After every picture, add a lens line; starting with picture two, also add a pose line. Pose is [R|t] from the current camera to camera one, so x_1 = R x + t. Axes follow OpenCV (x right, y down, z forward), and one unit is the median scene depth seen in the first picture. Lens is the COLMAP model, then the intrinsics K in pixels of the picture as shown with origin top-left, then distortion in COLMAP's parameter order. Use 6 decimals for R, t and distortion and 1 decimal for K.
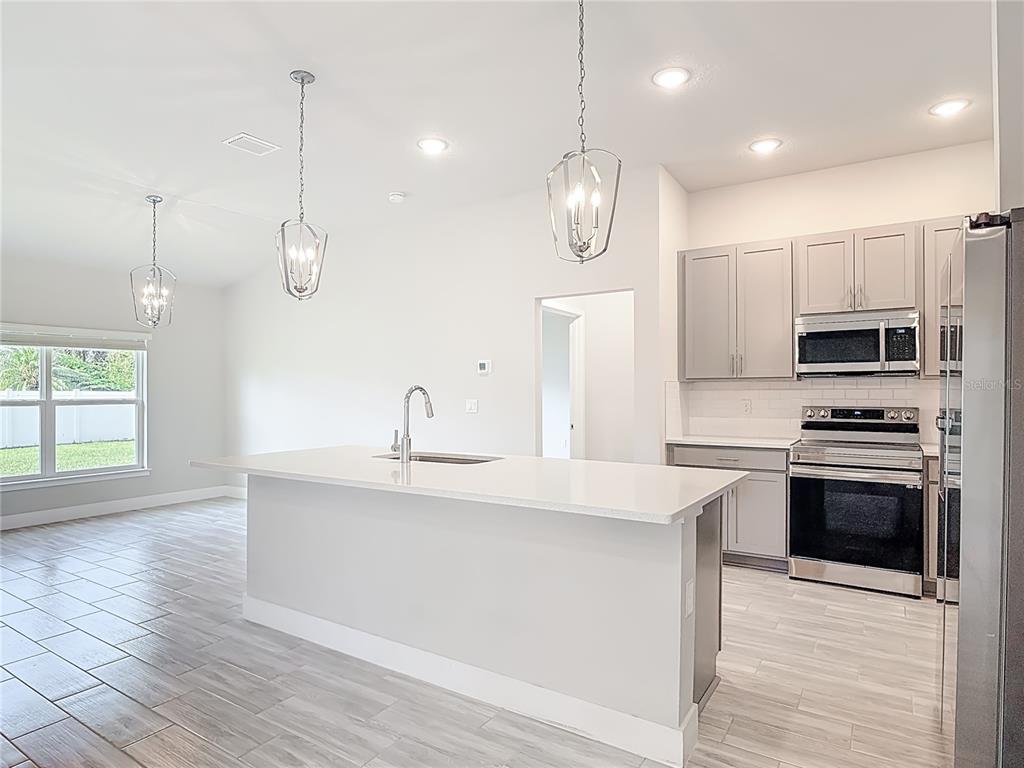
lens RADIAL K [[582.4, 0, 504.7], [0, 582.4, 396.1], [0, 0, 1]] dist [-0.002342, -0.003367]
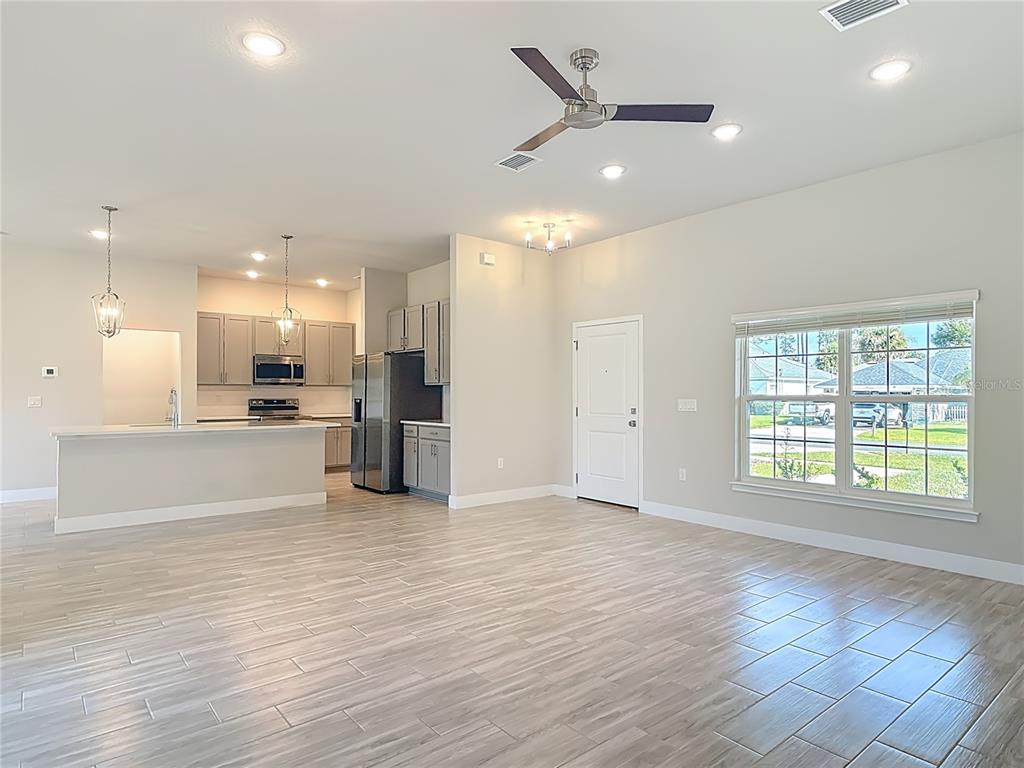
lens RADIAL K [[615.1, 0, 519.3], [0, 615.1, 389.5], [0, 0, 1]] dist [0.009912, -0.002544]
pose [[0.270214, 0.007604, 0.962770, -0.994288], [0.006097, 0.999935, -0.009609, 0.008704], [-0.962781, 0.008466, 0.270151, -0.362725]]
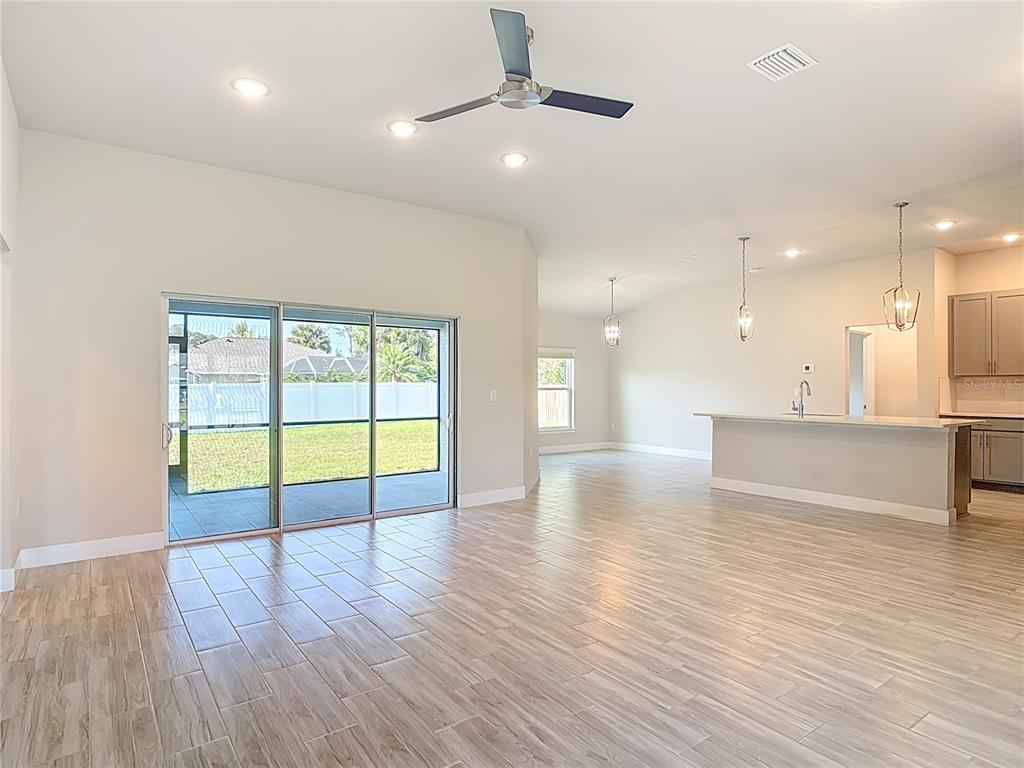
lens RADIAL K [[599.1, 0, 504.4], [0, 599.1, 389.4], [0, 0, 1]] dist [-0.017451, 0.000398]
pose [[0.937397, 0.006324, -0.348207, -0.227708], [-0.006044, 0.999980, 0.001892, 0.009534], [0.348212, 0.000331, 0.937416, -0.783905]]
